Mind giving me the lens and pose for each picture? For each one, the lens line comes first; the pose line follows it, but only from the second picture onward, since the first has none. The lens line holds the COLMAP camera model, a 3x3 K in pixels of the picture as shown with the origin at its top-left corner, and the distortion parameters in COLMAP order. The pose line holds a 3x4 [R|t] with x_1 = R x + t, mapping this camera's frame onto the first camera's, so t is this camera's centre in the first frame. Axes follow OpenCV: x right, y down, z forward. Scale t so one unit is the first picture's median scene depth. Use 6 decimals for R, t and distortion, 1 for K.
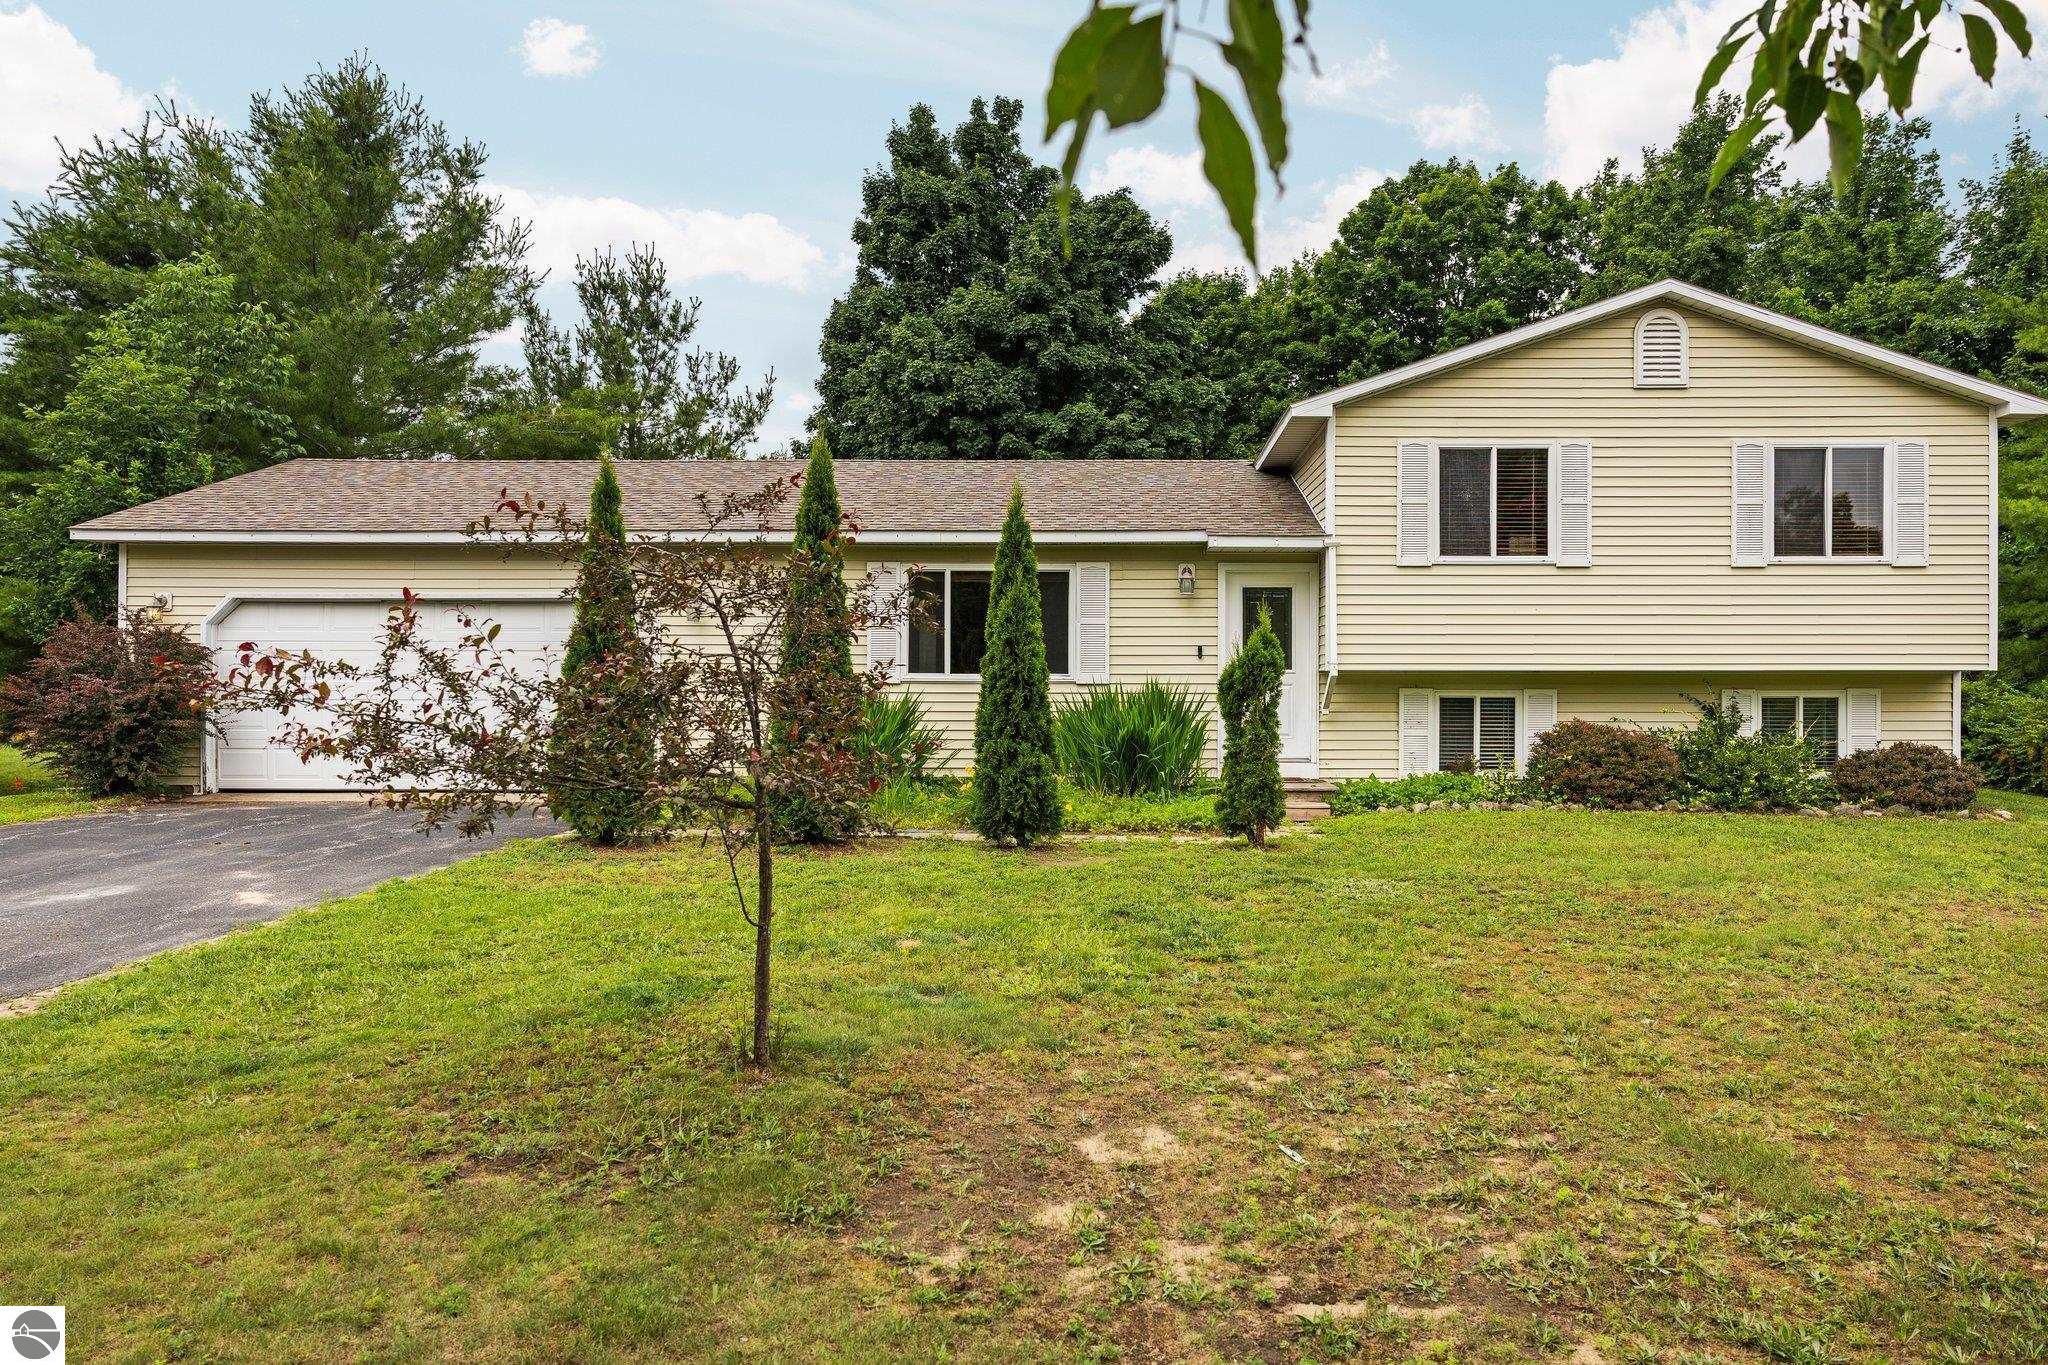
lens RADIAL K [[1398.1, 0, 1133.0], [0, 1398.1, 687.0], [0, 0, 1]] dist [-0.002537, 0.000243]
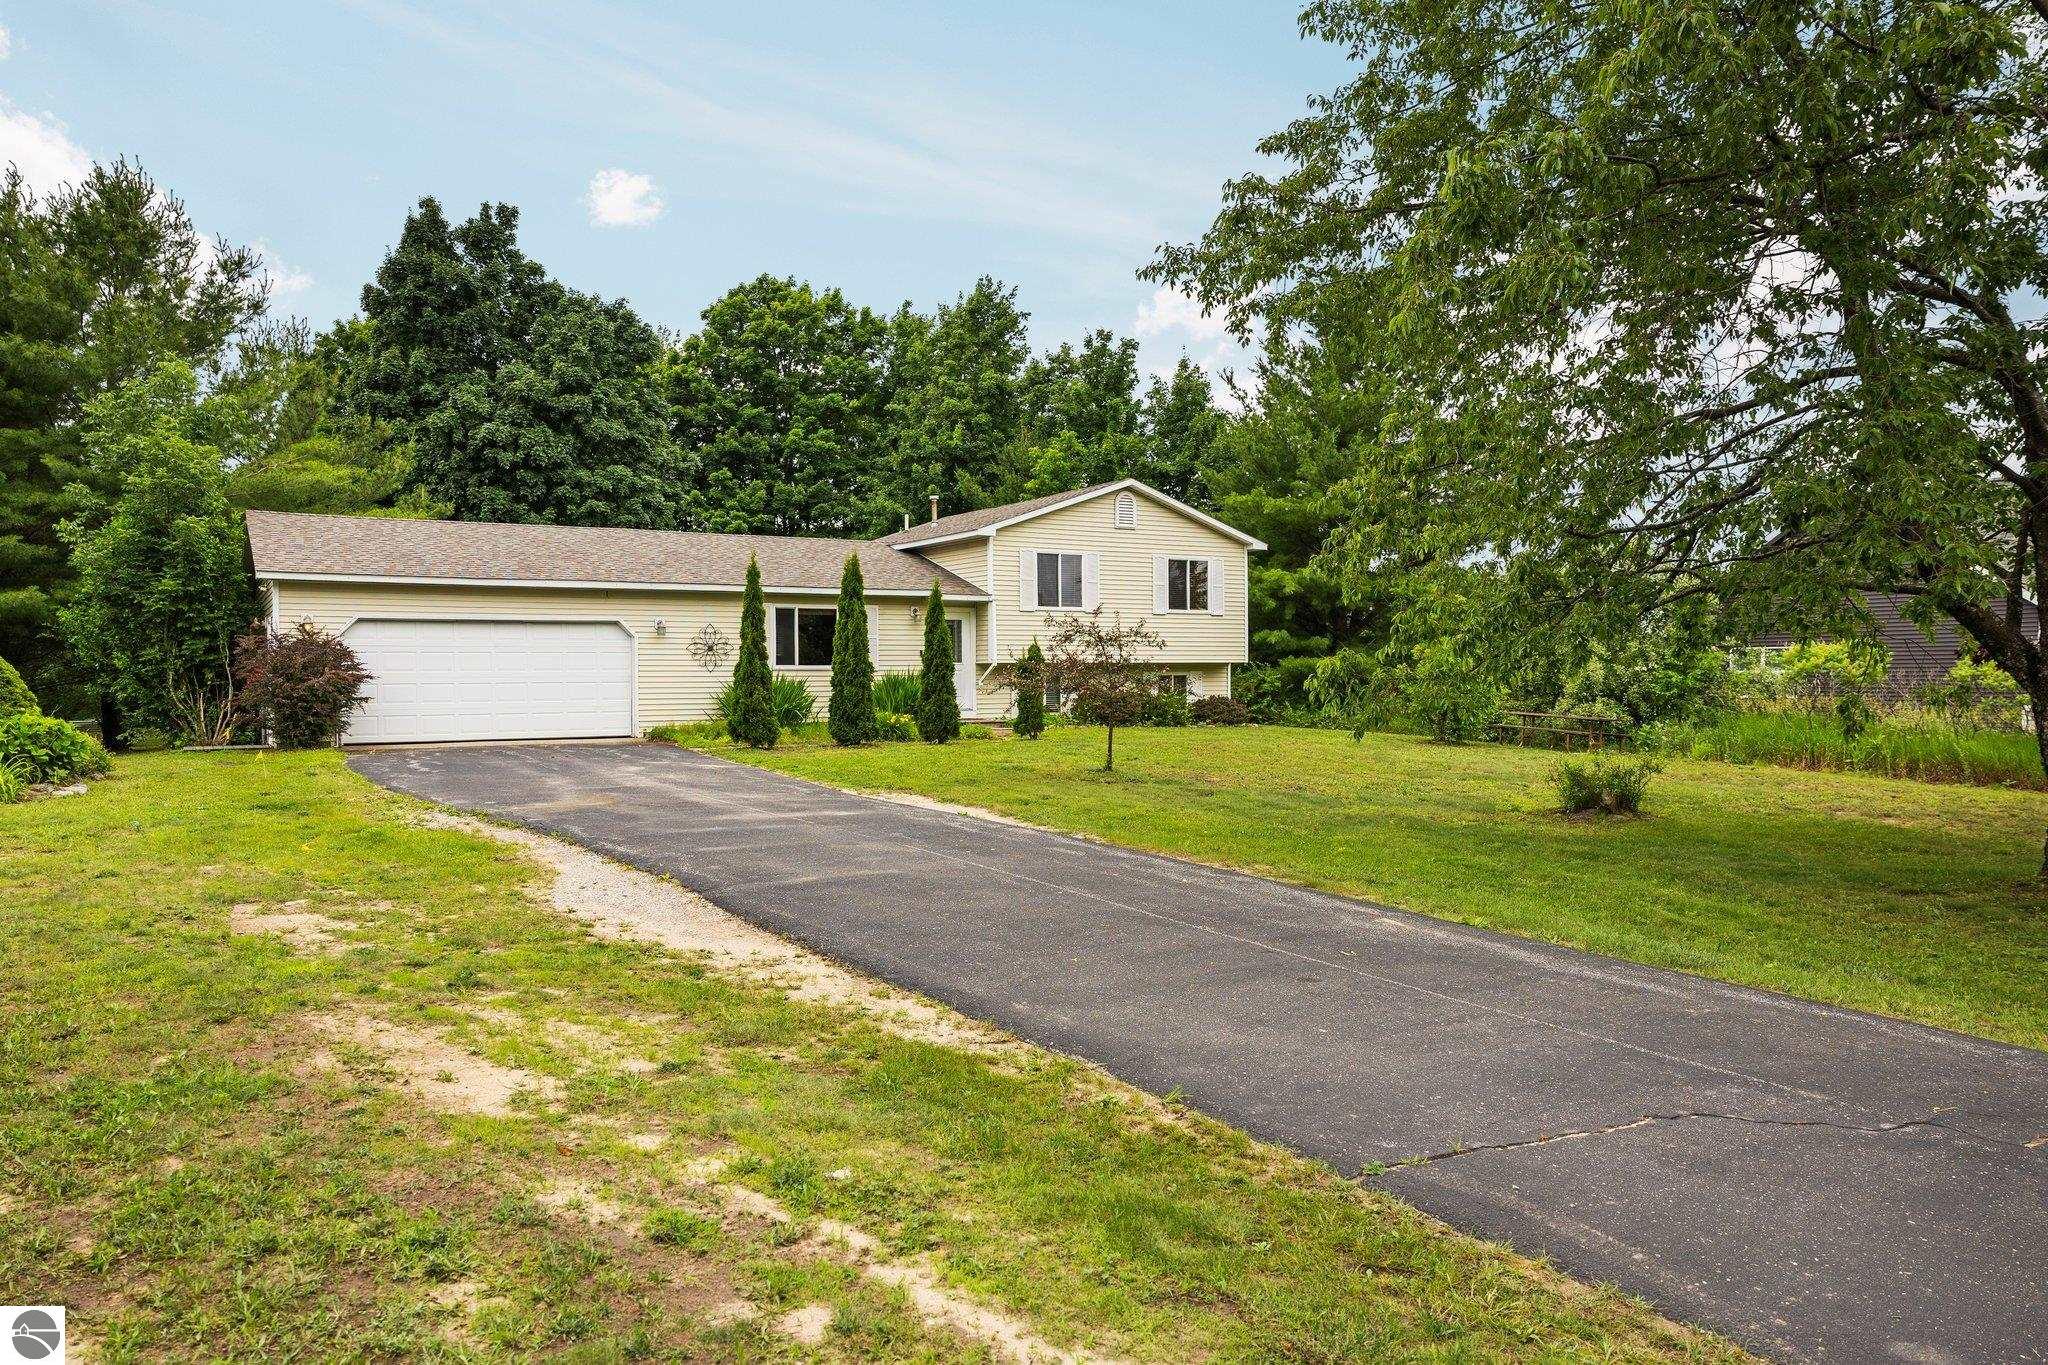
lens RADIAL K [[1398.1, 0, 1031.8], [0, 1398.1, 687.0], [0, 0, 1]] dist [-0.002537, 0.000243]
pose [[0.845124, -0.012191, 0.534431, -0.840992], [0.011209, 0.999924, 0.005084, 0.012288], [-0.534453, 0.001694, 0.845197, -0.683140]]
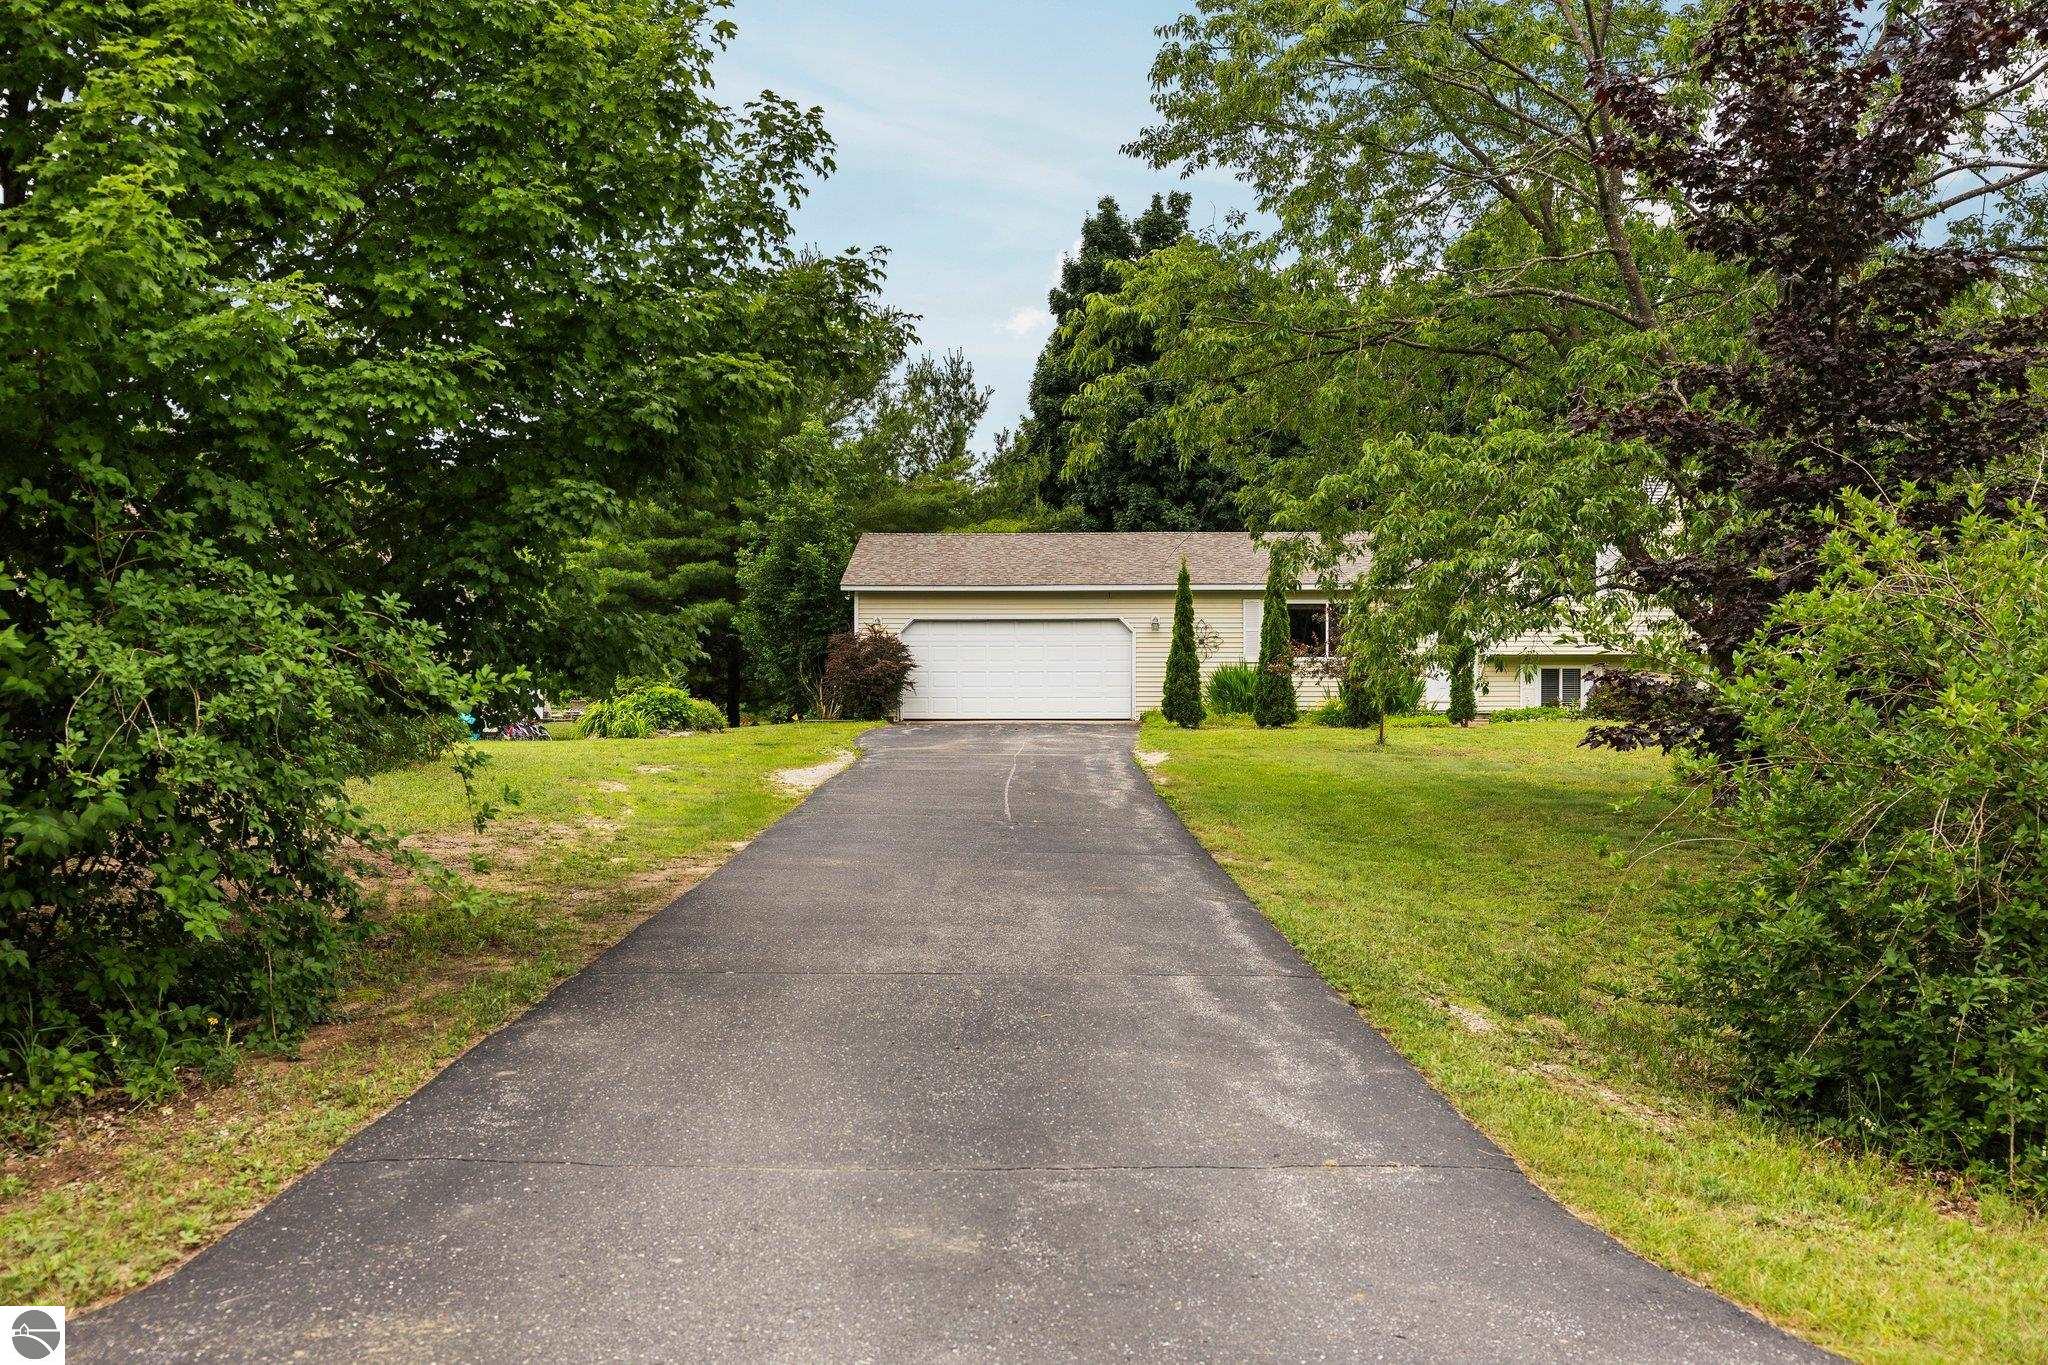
lens RADIAL K [[2072.3, 0, 1037.1], [0, 2072.3, 681.6], [0, 0, 1]] dist [-0.022132, 0.000000]
pose [[0.999851, -0.003040, -0.017003, -0.426660], [0.002923, 0.999972, -0.006929, 0.042548], [0.017023, 0.006879, 0.999831, -1.862397]]
